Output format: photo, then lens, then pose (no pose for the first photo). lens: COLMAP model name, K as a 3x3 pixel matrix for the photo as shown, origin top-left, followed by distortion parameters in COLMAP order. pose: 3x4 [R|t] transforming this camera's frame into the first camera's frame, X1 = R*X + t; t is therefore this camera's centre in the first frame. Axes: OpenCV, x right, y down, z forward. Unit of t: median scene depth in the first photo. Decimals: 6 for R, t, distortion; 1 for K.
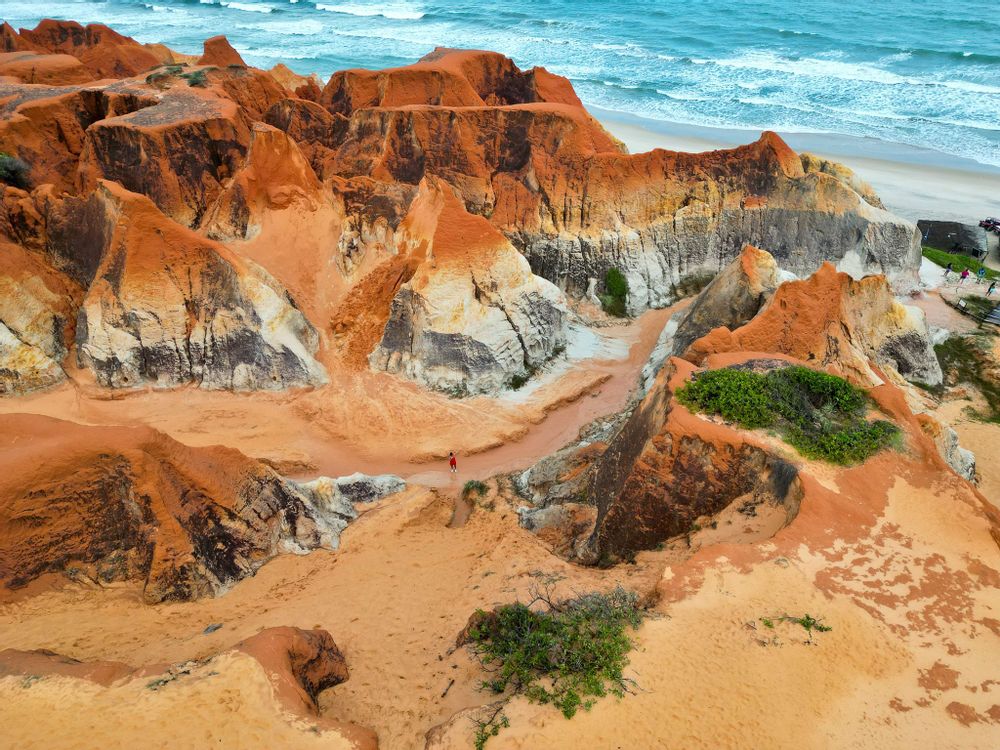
lens RADIAL K [[714.0, 0, 500.0], [0, 714.0, 375.0], [0, 0, 1]] dist [0.063818, -0.059971]
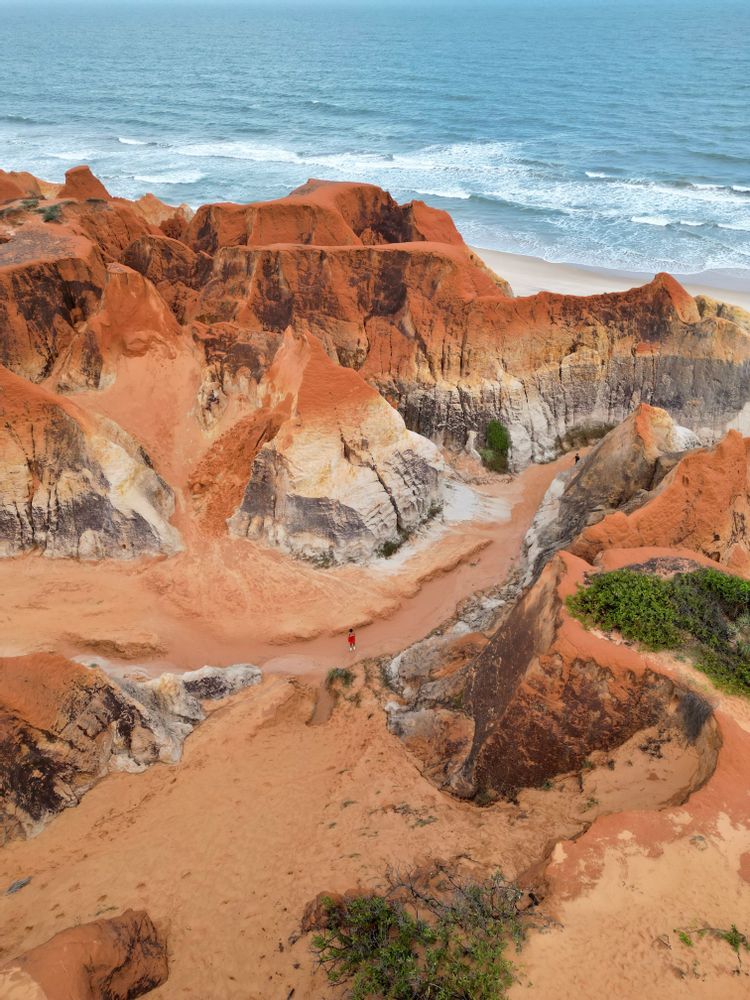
lens RADIAL K [[714.0, 0, 375.0], [0, 714.0, 500.0], [0, 0, 1]] dist [0.063818, -0.059971]
pose [[0.999946, 0.006494, -0.008115, 0.013653], [-0.006465, 0.999972, 0.003670, -0.059428], [0.008139, -0.003617, 0.999960, 0.084027]]
